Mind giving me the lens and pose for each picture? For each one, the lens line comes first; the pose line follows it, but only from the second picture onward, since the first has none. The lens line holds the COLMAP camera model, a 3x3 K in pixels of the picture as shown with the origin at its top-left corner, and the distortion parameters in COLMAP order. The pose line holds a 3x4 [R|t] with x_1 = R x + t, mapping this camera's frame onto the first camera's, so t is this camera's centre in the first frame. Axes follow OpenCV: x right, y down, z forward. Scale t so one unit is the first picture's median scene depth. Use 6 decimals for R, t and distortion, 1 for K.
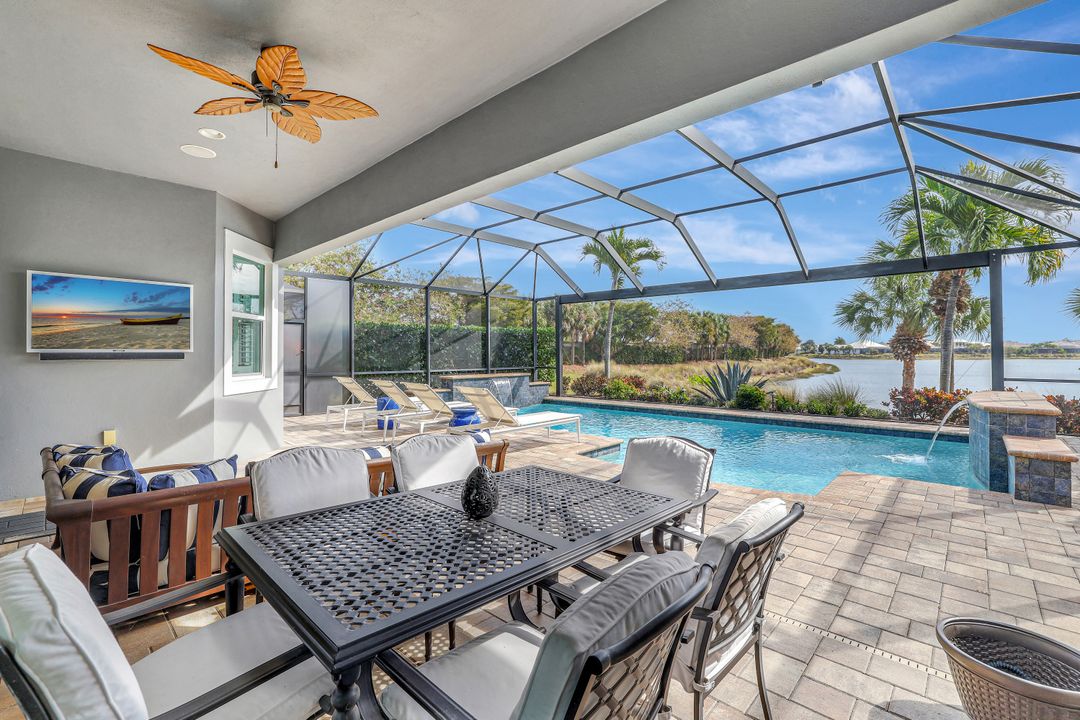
lens RADIAL K [[480.5, 0, 538.7], [0, 480.5, 352.0], [0, 0, 1]] dist [-0.044113, 0.016392]
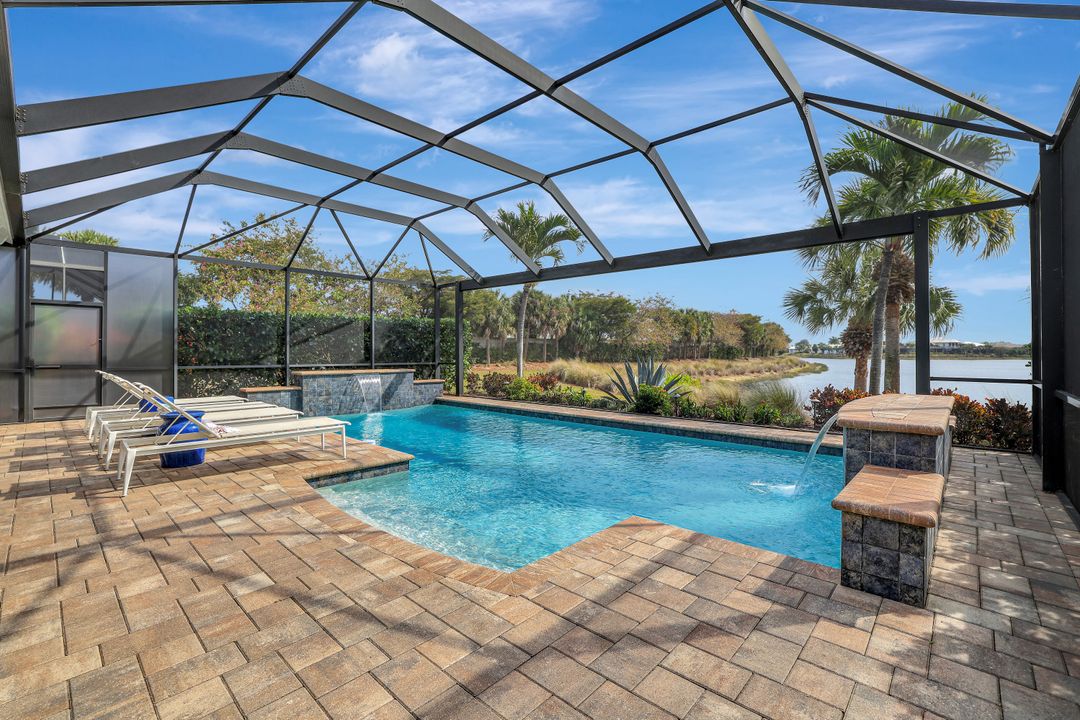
lens RADIAL K [[480.5, 0, 538.7], [0, 480.5, 352.0], [0, 0, 1]] dist [-0.044113, 0.016392]
pose [[0.999973, 0.004975, 0.005457, 0.200552], [-0.004993, 0.999982, 0.003297, 0.008896], [-0.005440, -0.003324, 0.999980, 0.132225]]
